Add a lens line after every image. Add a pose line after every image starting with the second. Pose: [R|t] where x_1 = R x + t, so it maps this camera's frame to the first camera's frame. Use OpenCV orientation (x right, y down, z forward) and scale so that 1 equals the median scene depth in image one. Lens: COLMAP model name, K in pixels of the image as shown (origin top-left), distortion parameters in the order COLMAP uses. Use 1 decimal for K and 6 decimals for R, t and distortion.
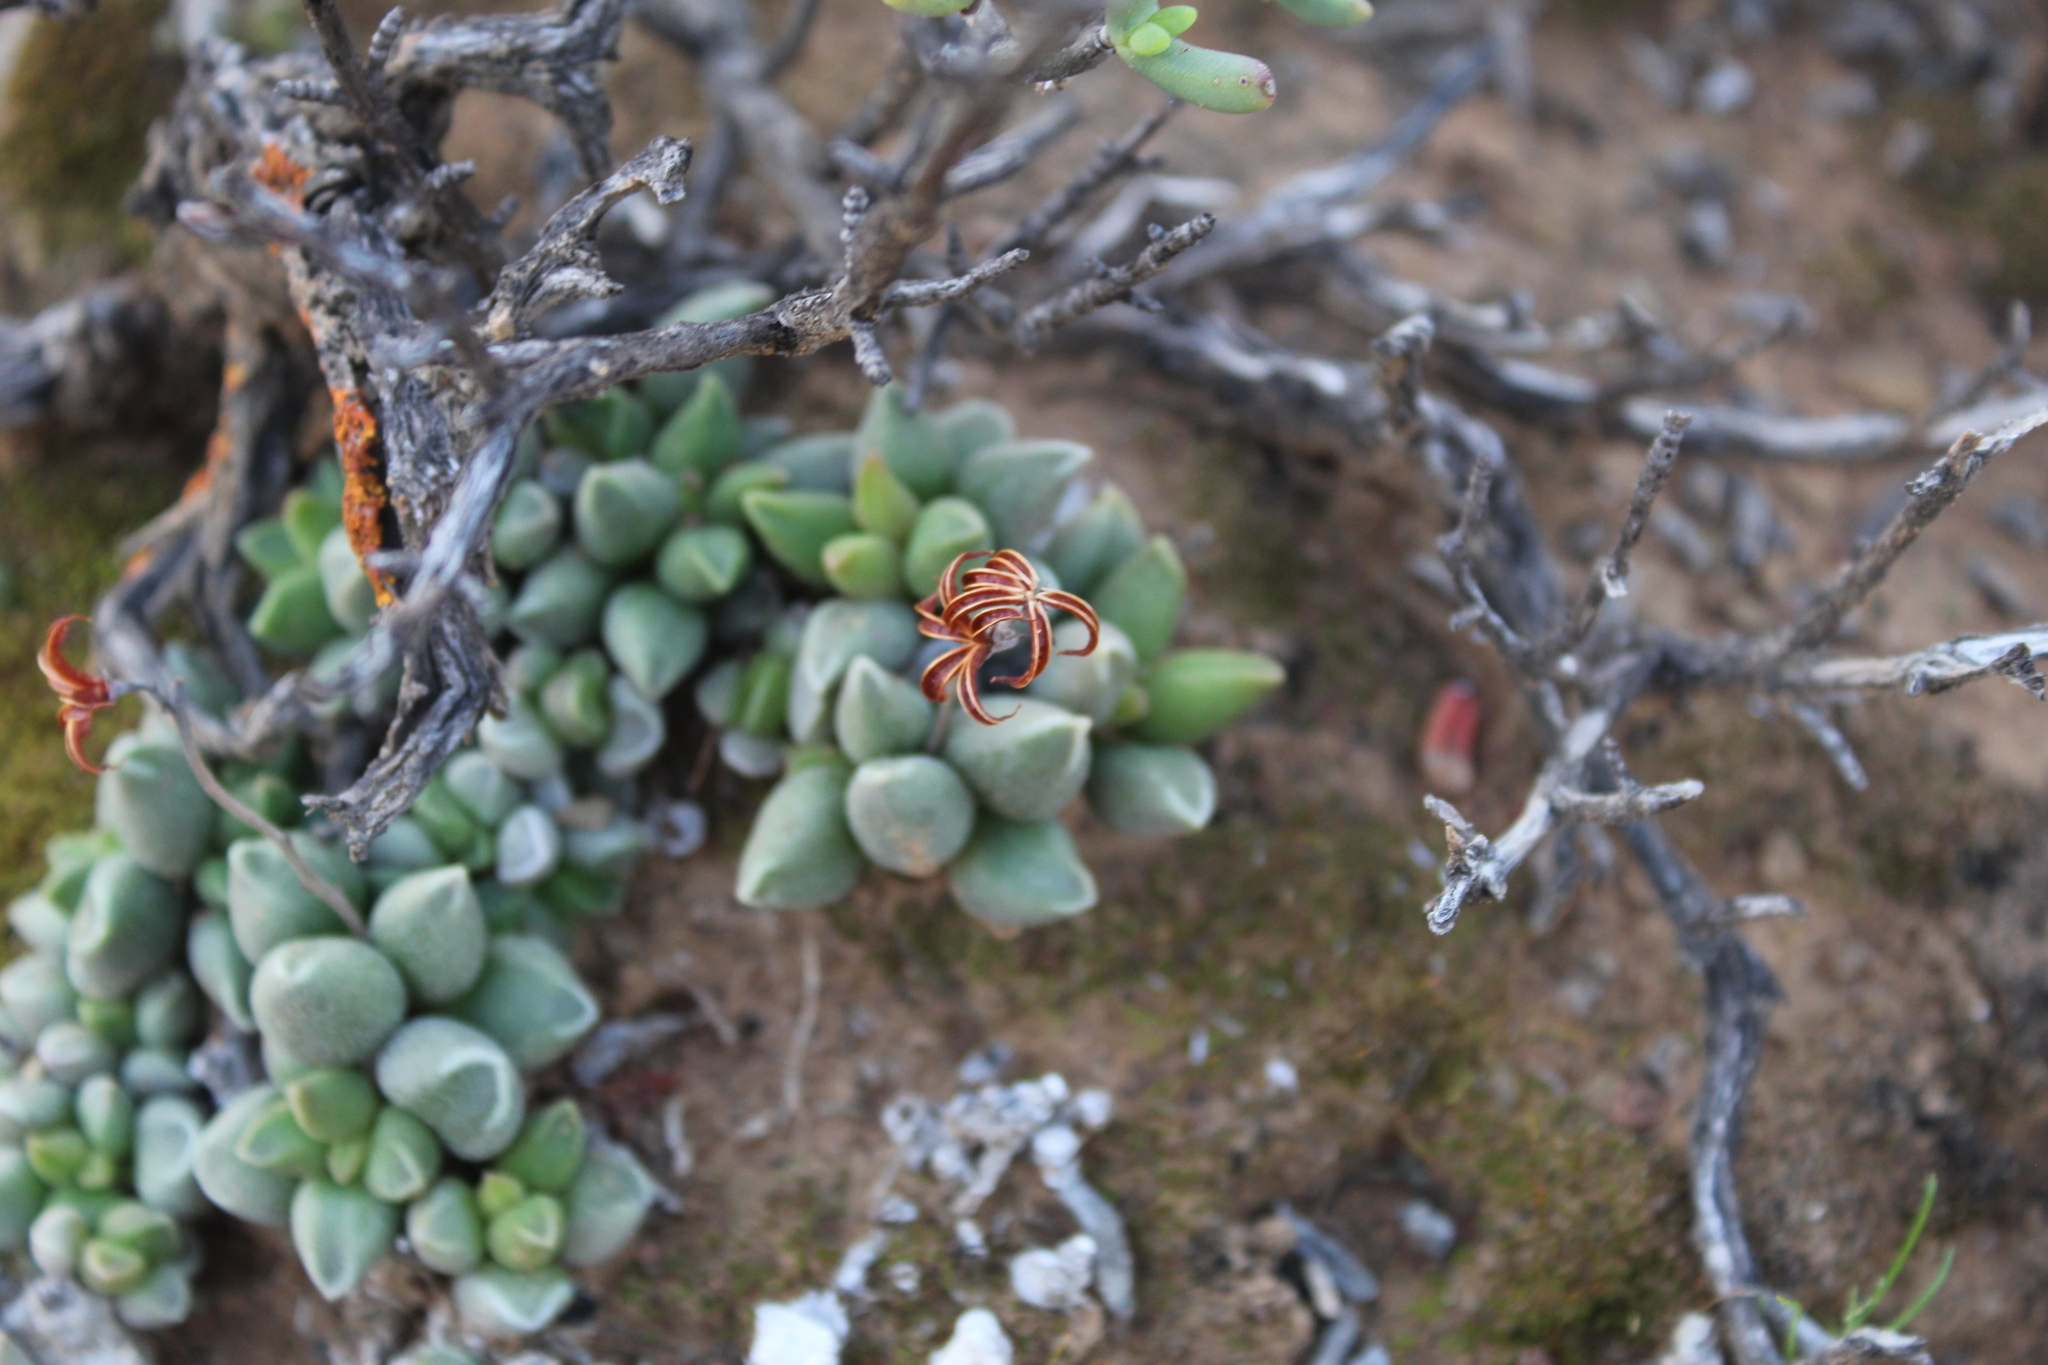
lens RADIAL K [[5299.6, 0, 1024.0], [0, 5299.6, 682.5], [0, 0, 1]] dist [0.124676, -0.702391]
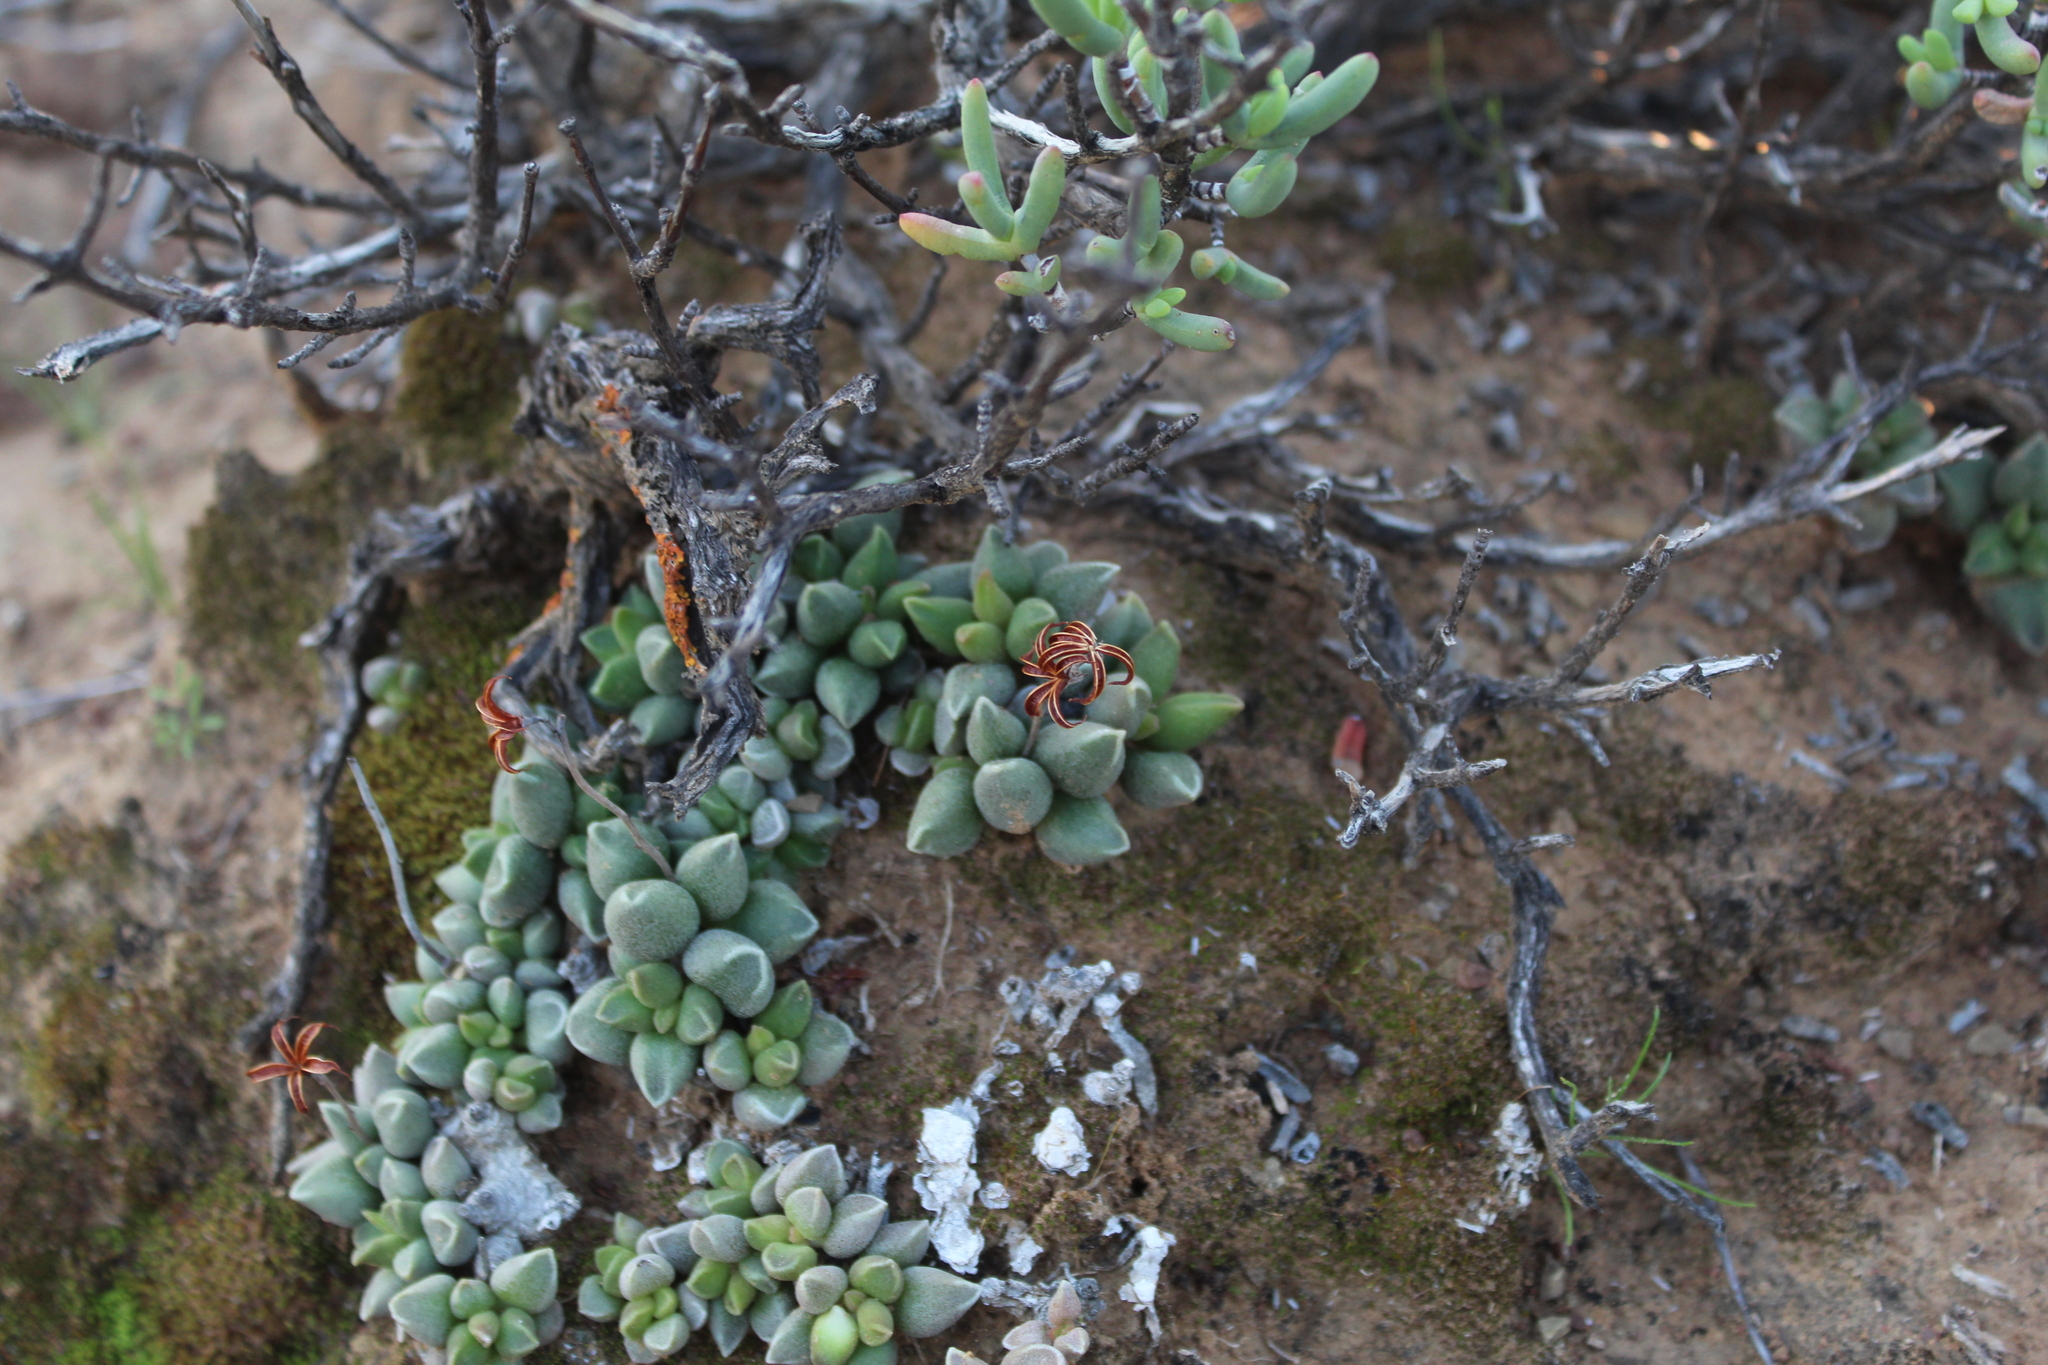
lens RADIAL K [[5299.6, 0, 1024.0], [0, 5299.6, 682.5], [0, 0, 1]] dist [0.124676, -0.702391]
pose [[0.999490, -0.021149, 0.023916, -0.054649], [0.022511, 0.998051, -0.058200, 0.082429], [-0.022639, 0.058709, 0.998018, -0.584310]]
